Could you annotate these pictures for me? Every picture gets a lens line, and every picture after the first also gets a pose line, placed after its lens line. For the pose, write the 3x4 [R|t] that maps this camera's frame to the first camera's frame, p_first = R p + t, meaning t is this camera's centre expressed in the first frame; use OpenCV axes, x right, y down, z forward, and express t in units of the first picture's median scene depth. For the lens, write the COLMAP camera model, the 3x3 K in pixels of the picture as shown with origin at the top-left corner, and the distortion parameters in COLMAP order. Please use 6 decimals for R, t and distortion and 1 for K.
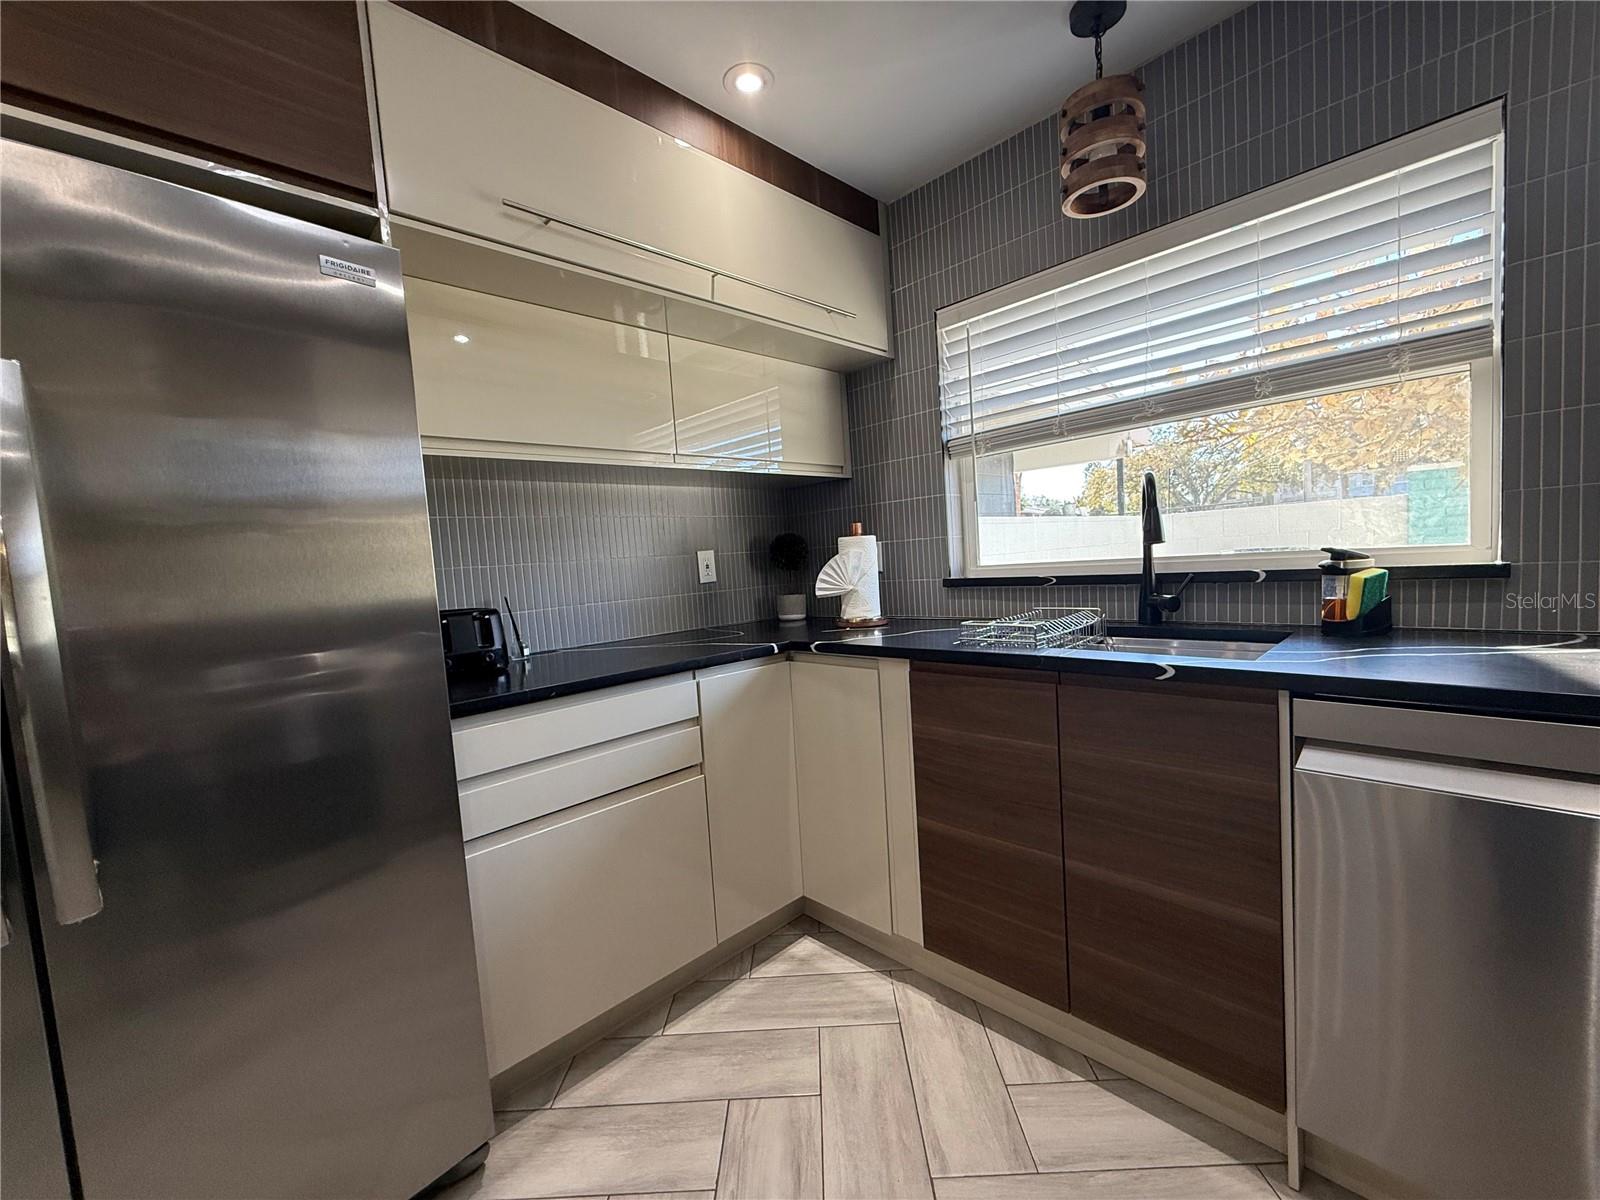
lens RADIAL K [[636.7, 0, 798.4], [0, 636.7, 602.7], [0, 0, 1]] dist [0.000828, -0.000061]
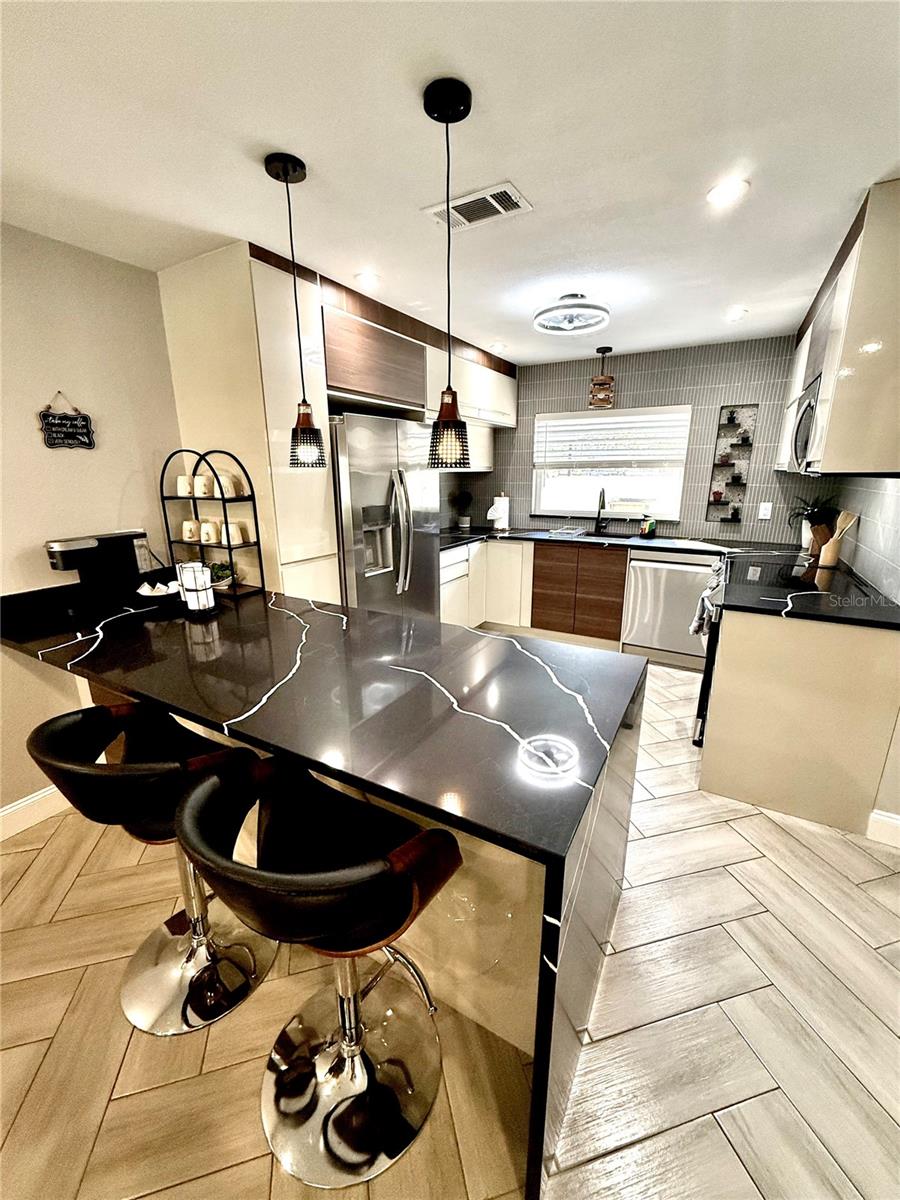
lens RADIAL K [[477.5, 0, 450.0], [0, 477.5, 600.0], [0, 0, 1]] dist [0.000828, -0.000061]
pose [[0.960985, -0.012347, 0.276324, -0.831889], [-0.038454, 0.983338, 0.177673, -0.032206], [-0.273914, -0.181367, 0.944498, -1.137409]]
